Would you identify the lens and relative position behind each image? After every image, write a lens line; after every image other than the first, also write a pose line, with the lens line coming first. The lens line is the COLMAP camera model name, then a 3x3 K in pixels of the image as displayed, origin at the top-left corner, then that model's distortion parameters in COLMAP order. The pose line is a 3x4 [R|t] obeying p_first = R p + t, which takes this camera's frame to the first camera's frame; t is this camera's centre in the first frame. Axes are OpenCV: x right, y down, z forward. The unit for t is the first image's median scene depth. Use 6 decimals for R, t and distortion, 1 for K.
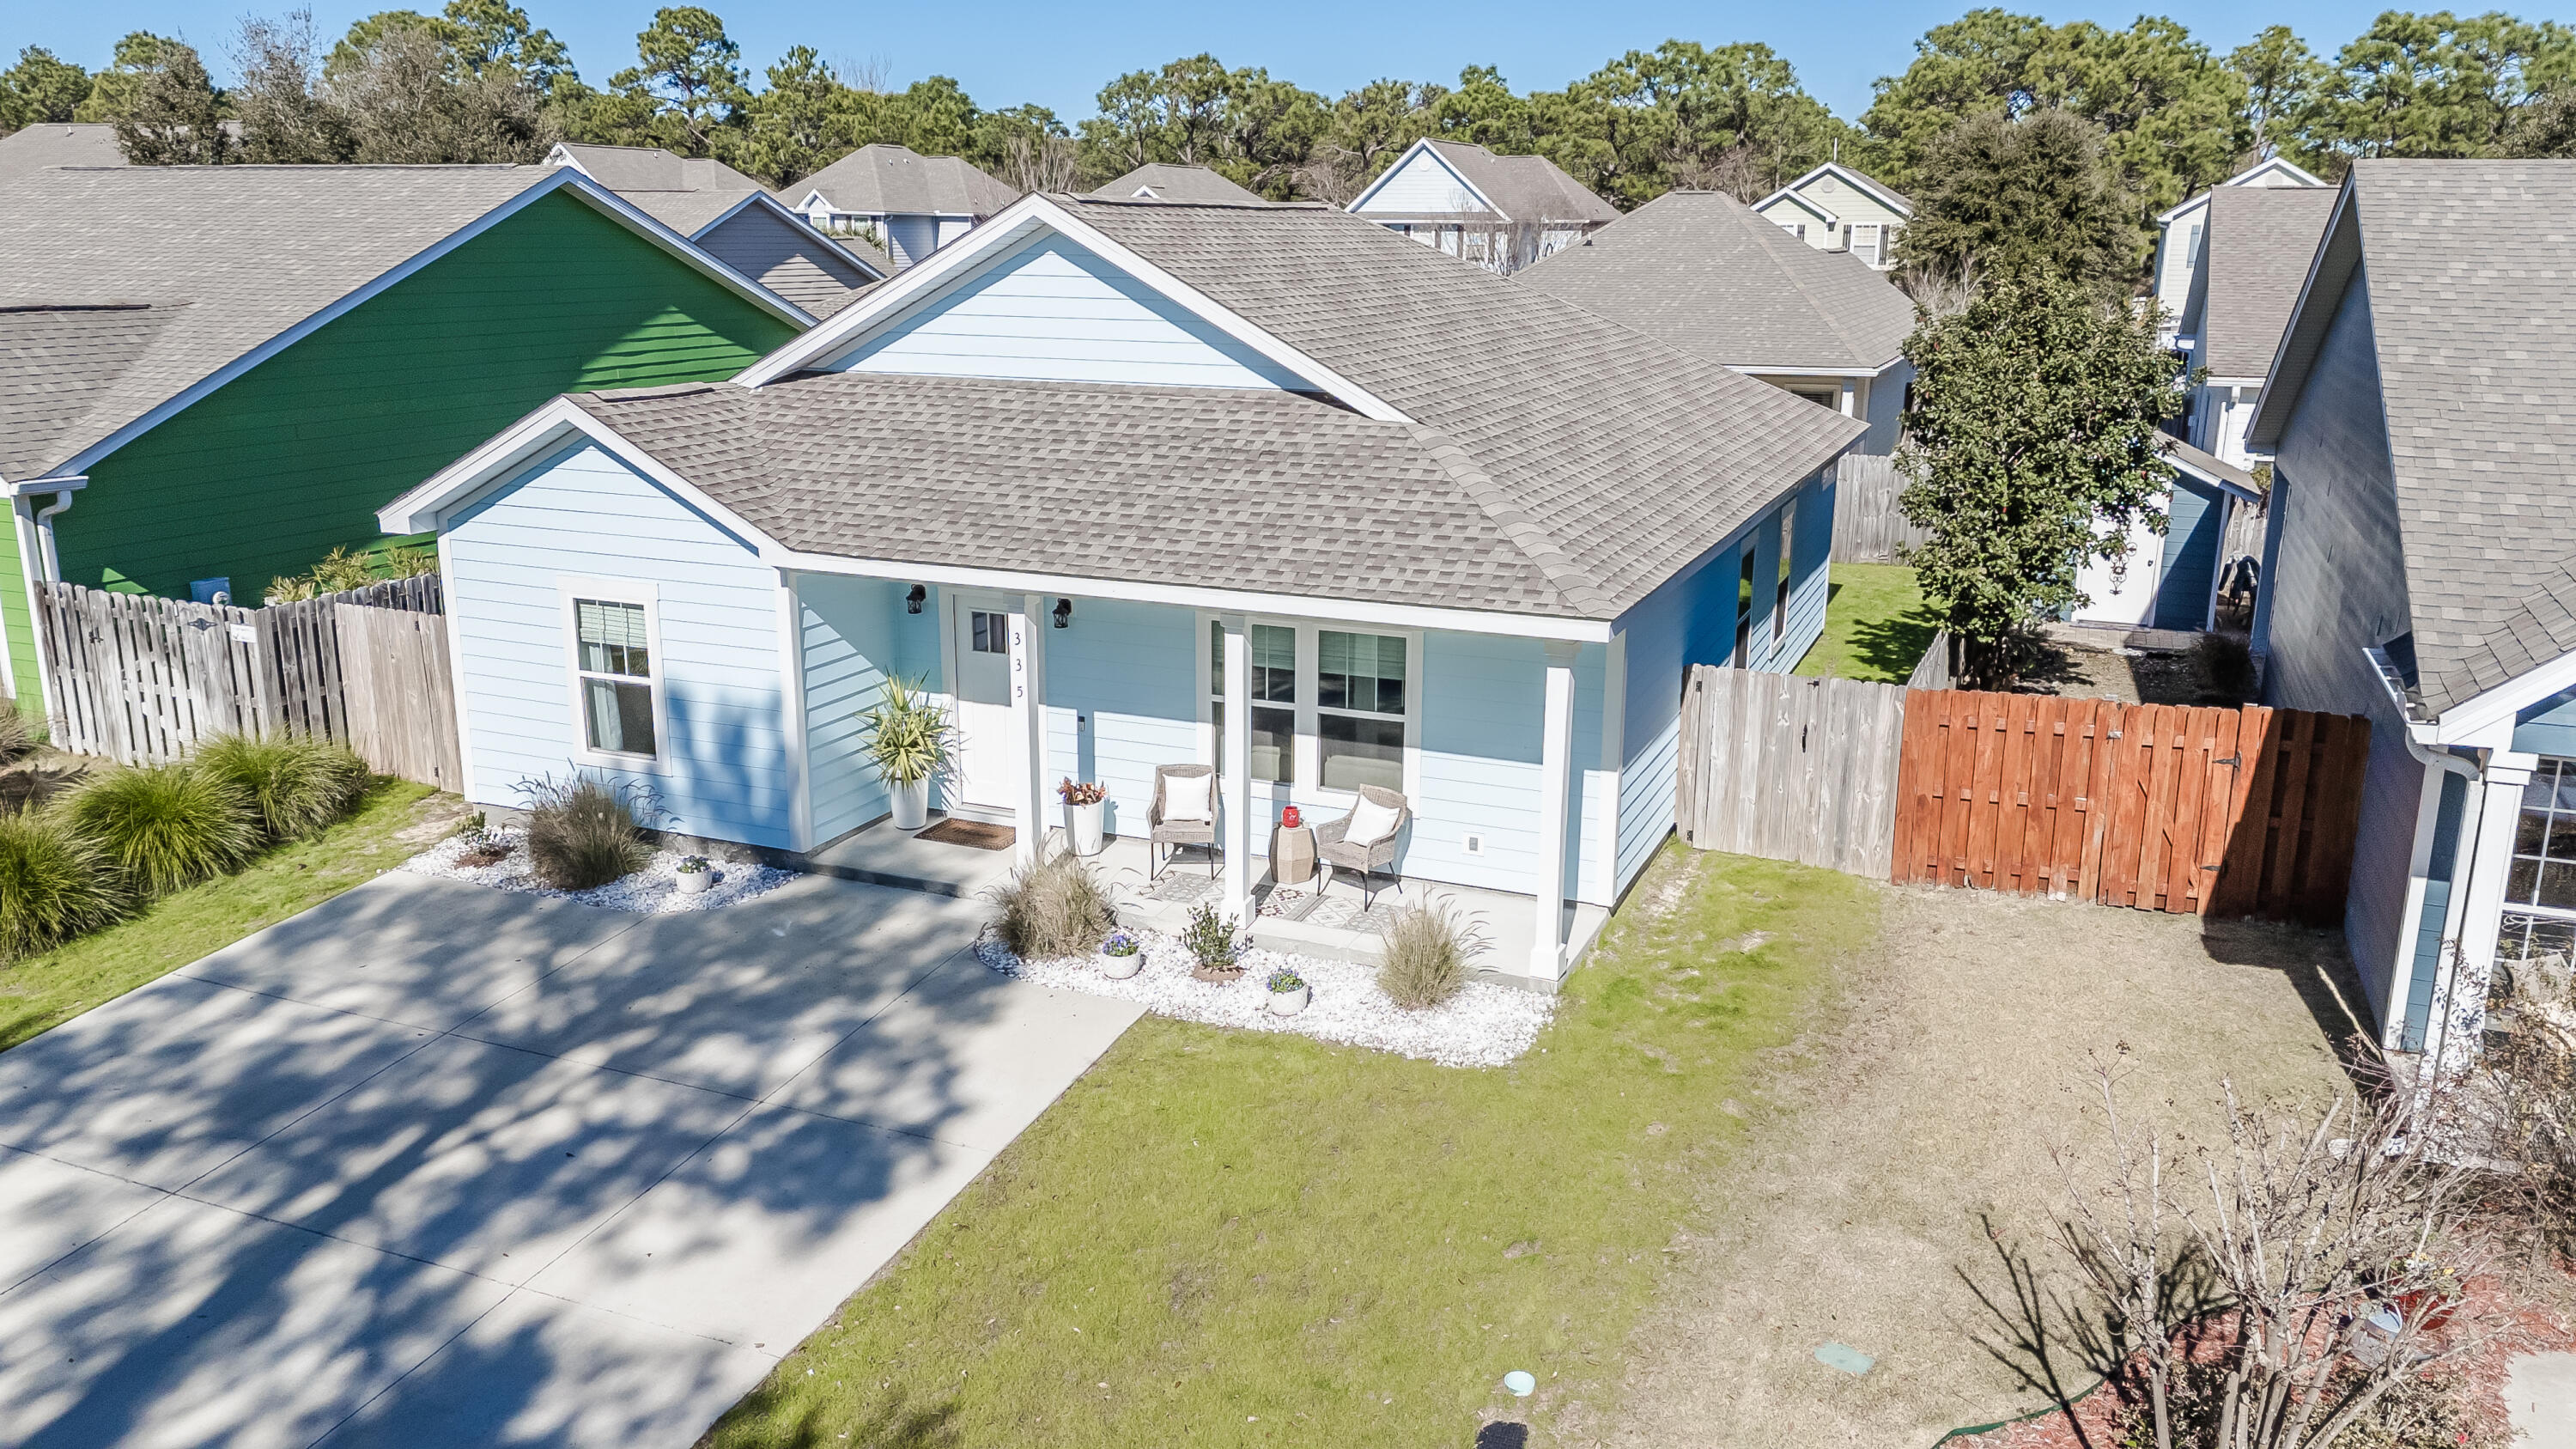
lens RADIAL K [[1879.7, 0, 1288.0], [0, 1879.7, 724.5], [0, 0, 1]] dist [0.074742, -0.078871]
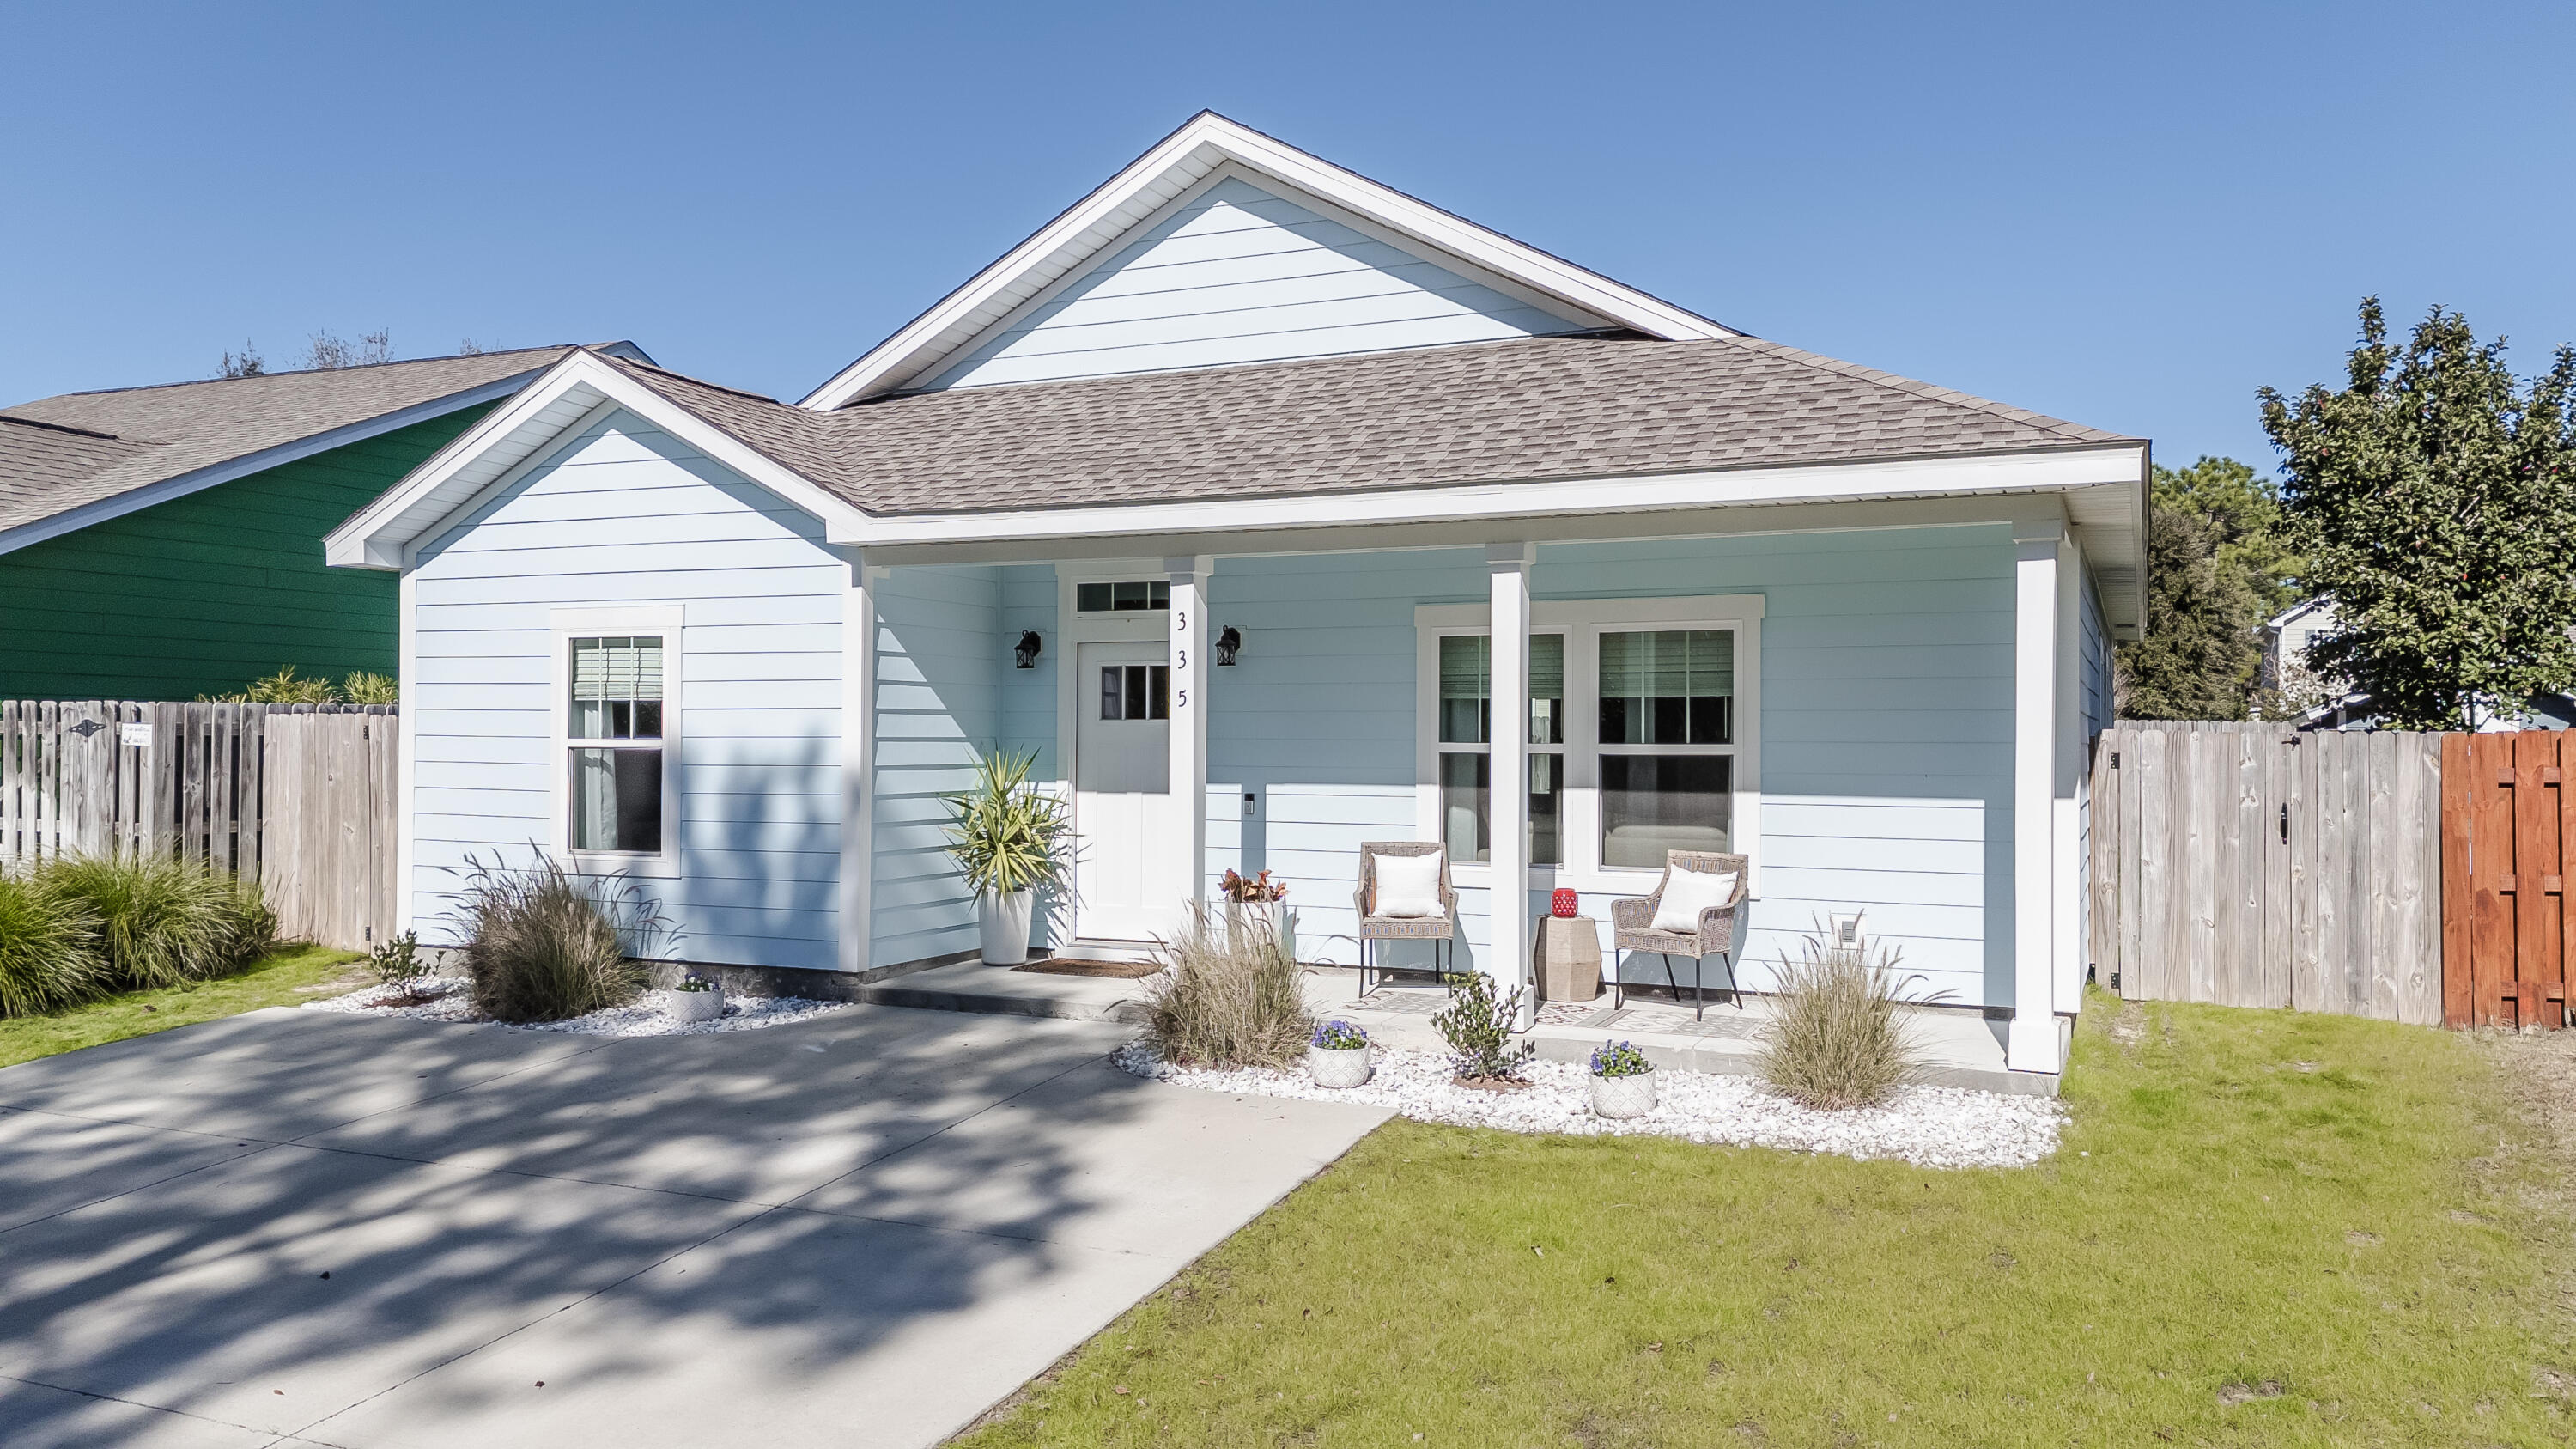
lens RADIAL K [[1873.1, 0, 1288.0], [0, 1873.1, 724.5], [0, 0, 1]] dist [0.095385, -0.110724]
pose [[0.999760, -0.001776, -0.021845, -0.083270], [-0.003959, 0.965685, -0.259687, 0.163011], [0.021556, 0.259711, 0.965446, 0.312846]]
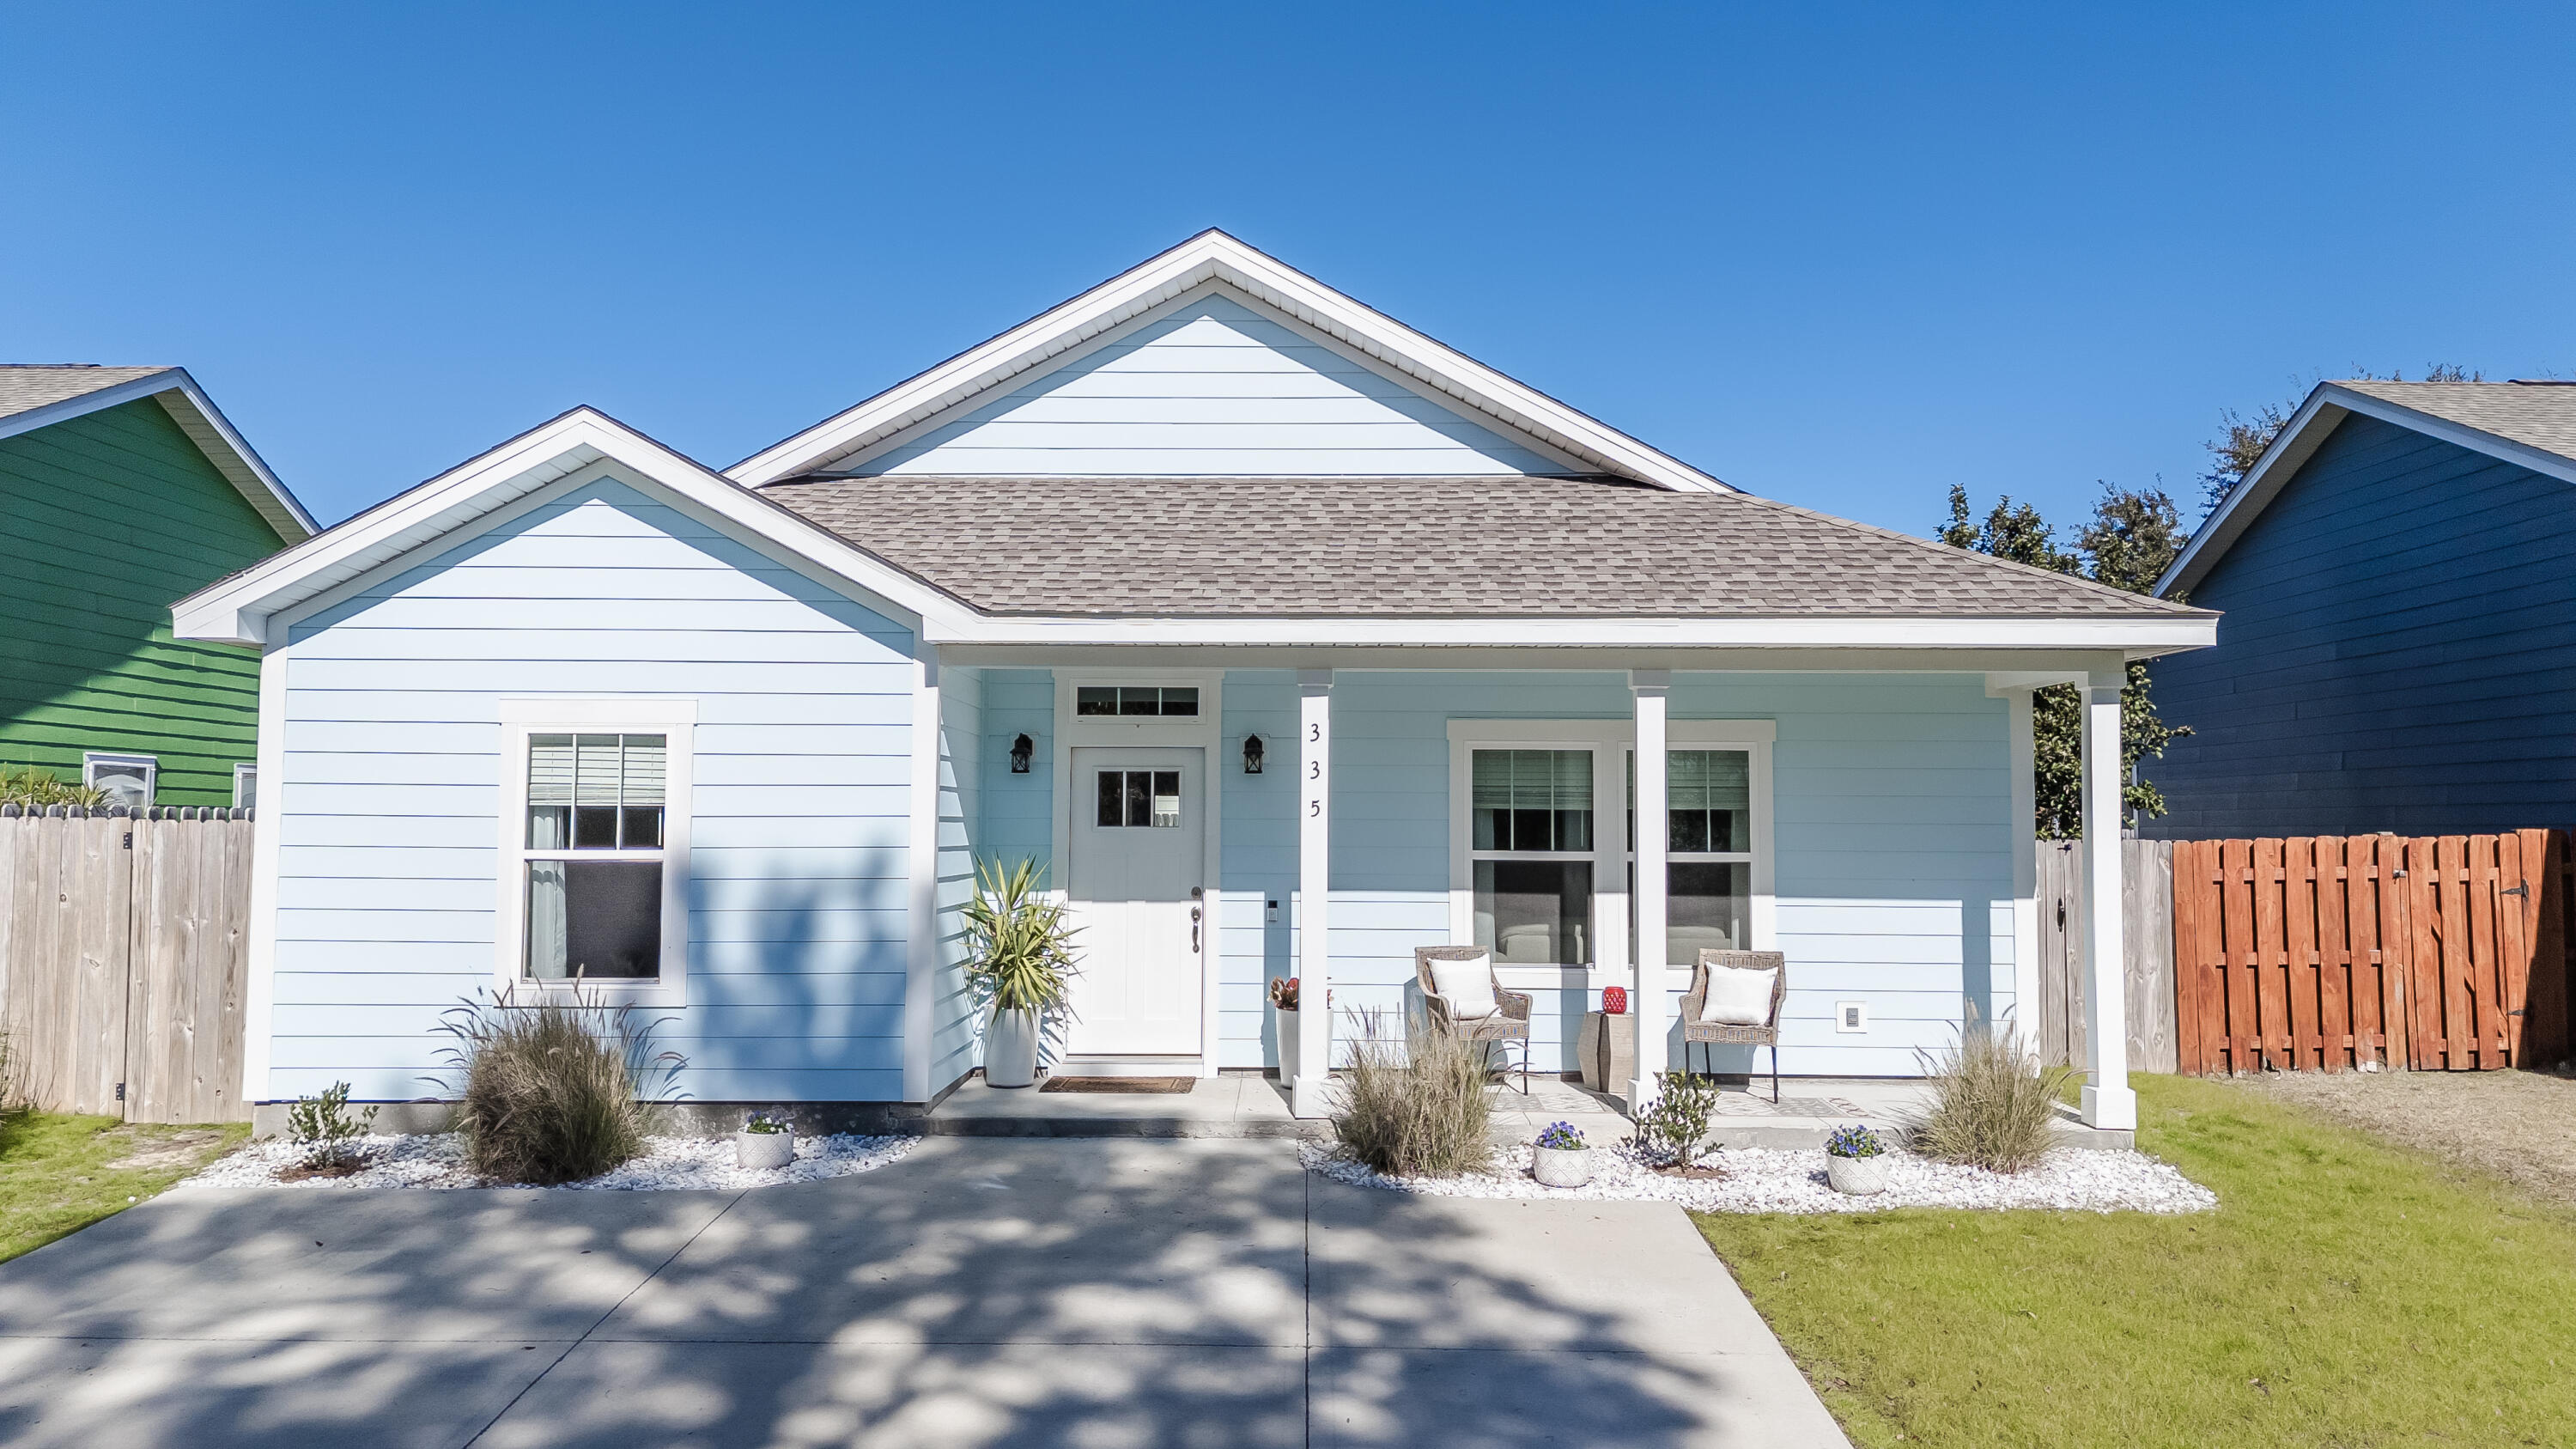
lens RADIAL K [[1873.1, 0, 1288.0], [0, 1873.1, 724.5], [0, 0, 1]] dist [0.095385, -0.110724]
pose [[0.925969, 0.020128, 0.377062, -0.395562], [0.096213, 0.953041, -0.287151, 0.144989], [-0.365135, 0.302171, 0.880550, 0.353457]]
